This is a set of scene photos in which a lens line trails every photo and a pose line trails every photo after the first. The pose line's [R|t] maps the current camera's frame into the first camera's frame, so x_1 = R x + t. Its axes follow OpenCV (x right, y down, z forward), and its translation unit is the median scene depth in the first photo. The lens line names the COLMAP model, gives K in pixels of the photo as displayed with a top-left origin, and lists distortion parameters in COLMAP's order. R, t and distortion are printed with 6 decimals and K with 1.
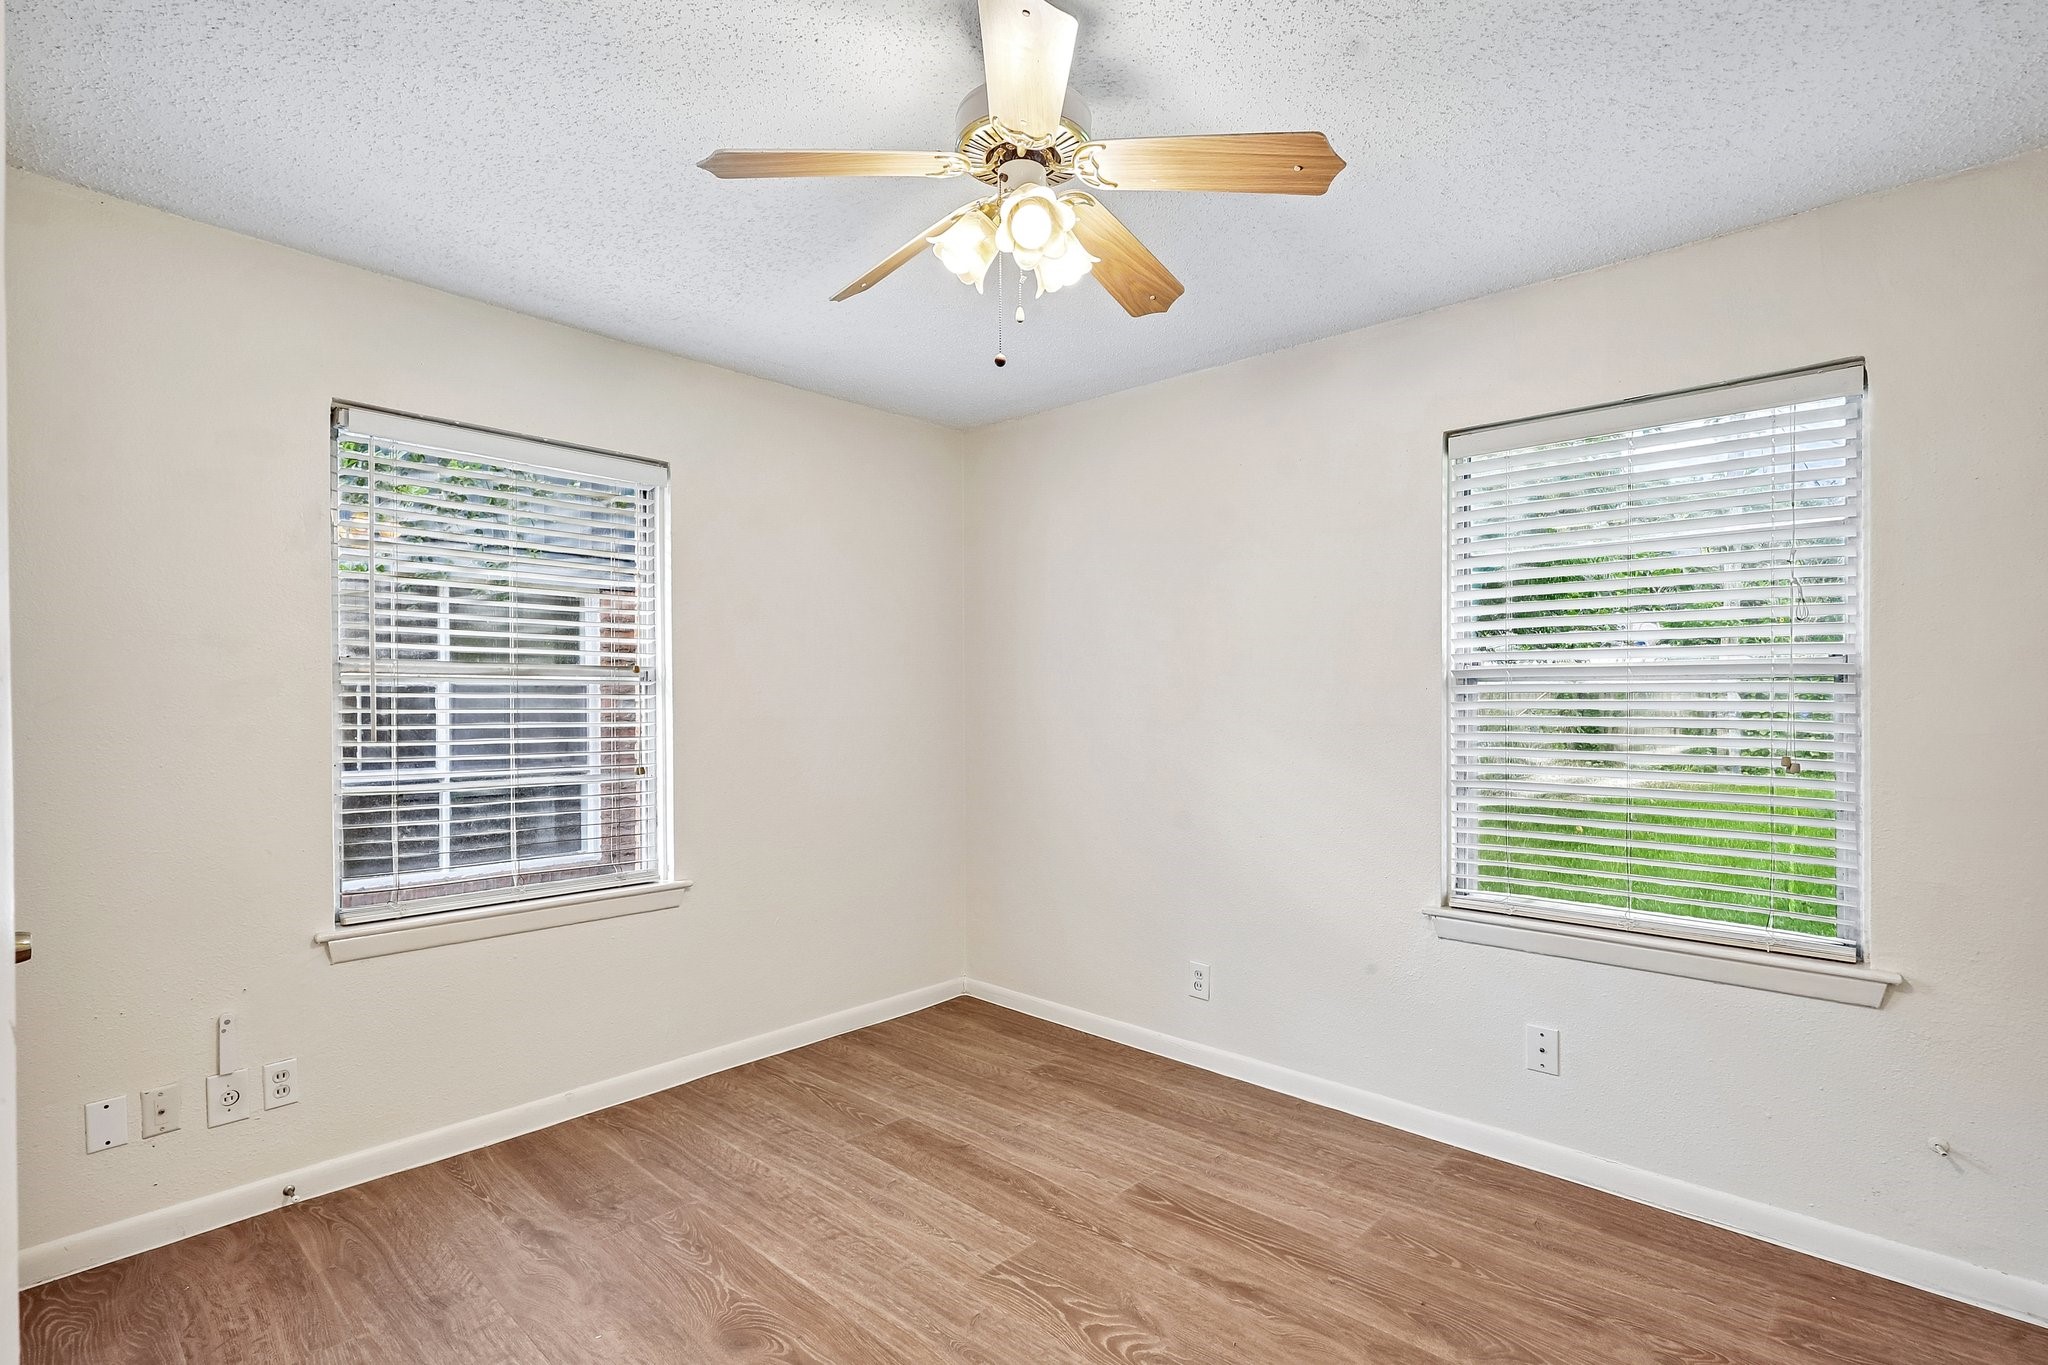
lens RADIAL K [[963.7, 0, 1022.6], [0, 963.7, 695.4], [0, 0, 1]] dist [-0.003807, 0.001571]
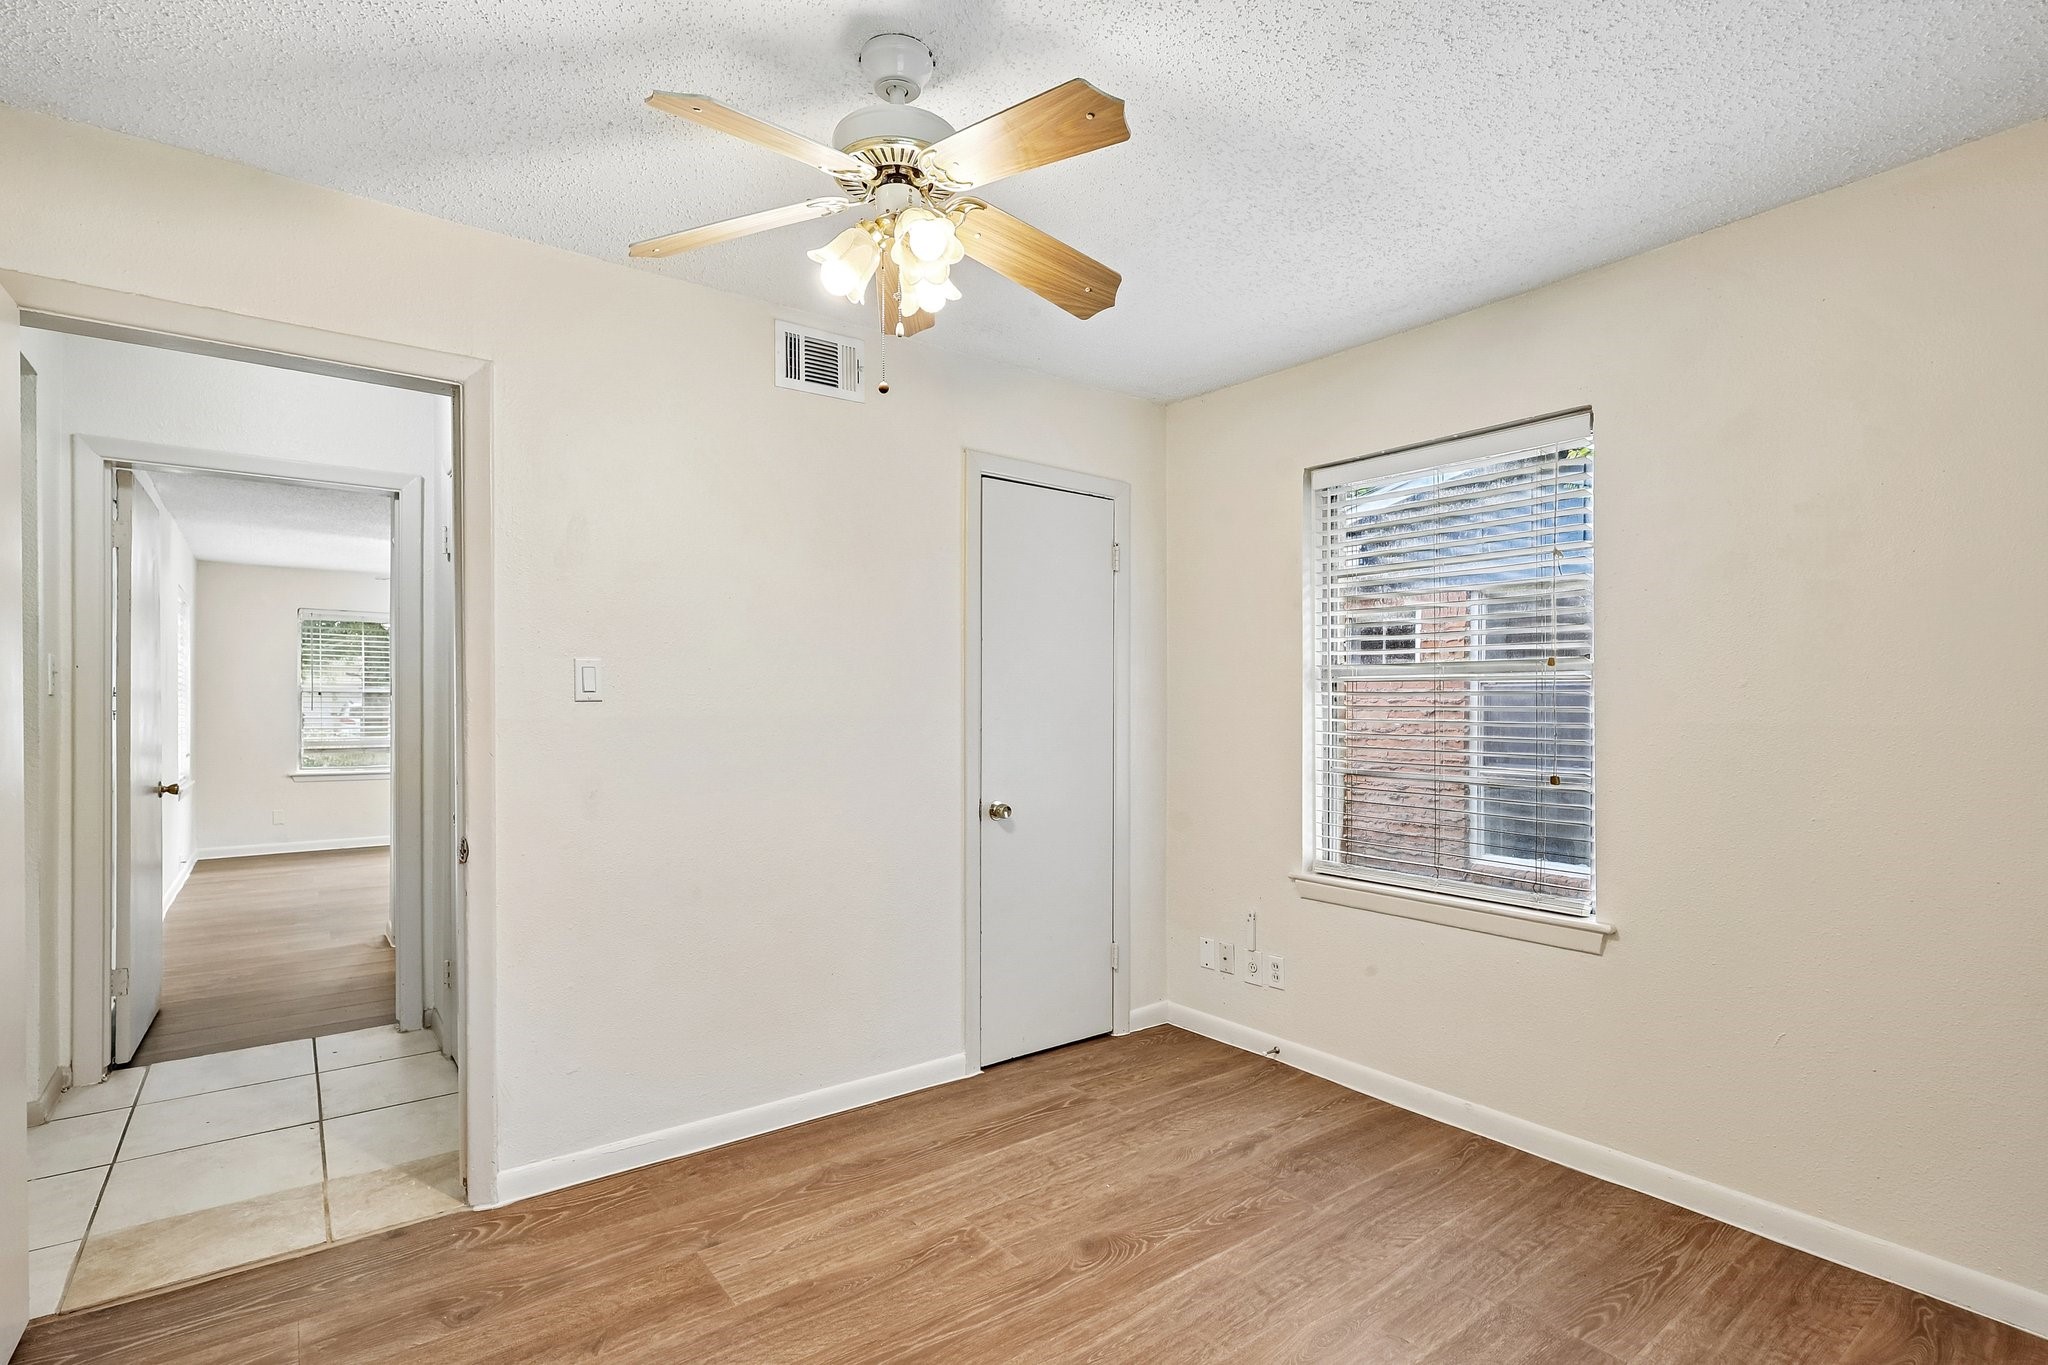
lens RADIAL K [[974.1, 0, 1020.7], [0, 974.1, 705.3], [0, 0, 1]] dist [-0.000288, 0.001221]
pose [[-0.179890, -0.000639, -0.983687, 0.731834], [0.003583, 0.999993, -0.001305, 0.015938], [0.983680, -0.003759, -0.179886, 0.938226]]
